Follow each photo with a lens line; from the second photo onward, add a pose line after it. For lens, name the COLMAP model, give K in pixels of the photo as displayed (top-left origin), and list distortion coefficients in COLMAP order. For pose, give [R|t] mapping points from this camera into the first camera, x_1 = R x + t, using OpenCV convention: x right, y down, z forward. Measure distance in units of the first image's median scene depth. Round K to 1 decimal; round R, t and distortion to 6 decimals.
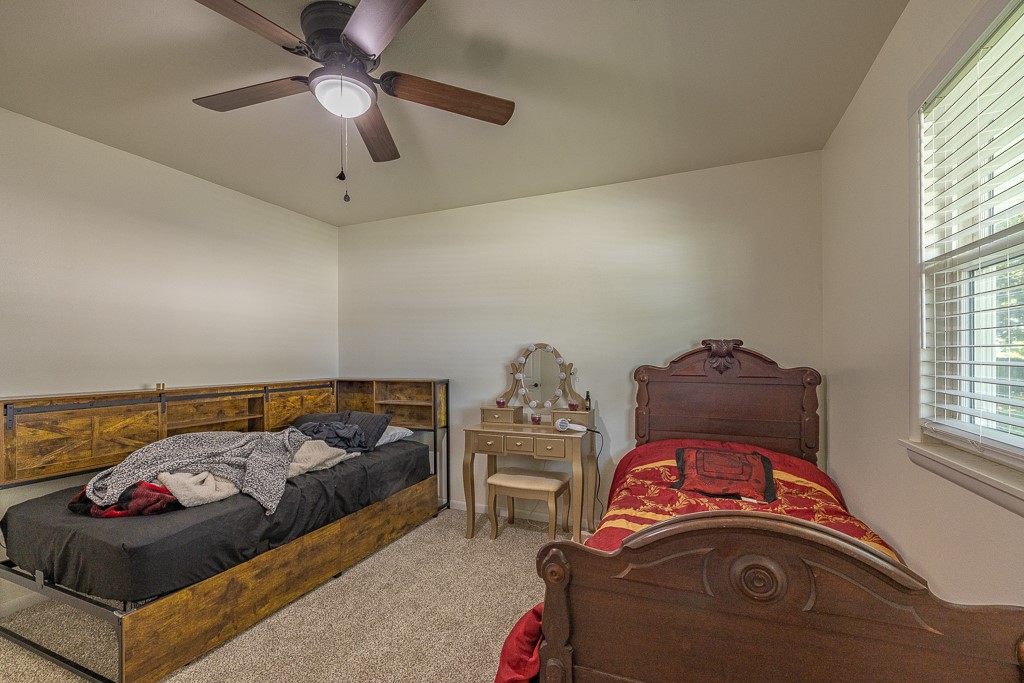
lens RADIAL K [[436.2, 0, 512.0], [0, 436.2, 341.5], [0, 0, 1]] dist [0.001357, 0.000349]
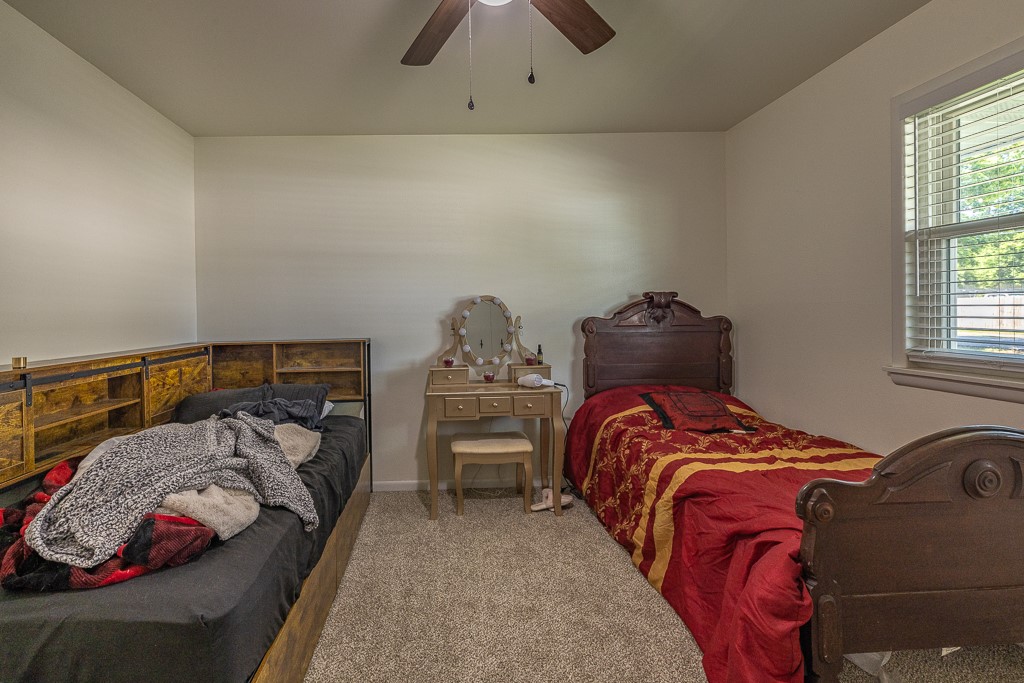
lens RADIAL K [[460.5, 0, 509.7], [0, 460.5, 300.9], [0, 0, 1]] dist [0.001425, -0.000214]
pose [[0.909293, -0.002126, 0.416151, -0.341106], [-0.001335, 0.999967, 0.008025, 0.009384], [-0.416154, -0.007852, 0.909260, 0.108806]]
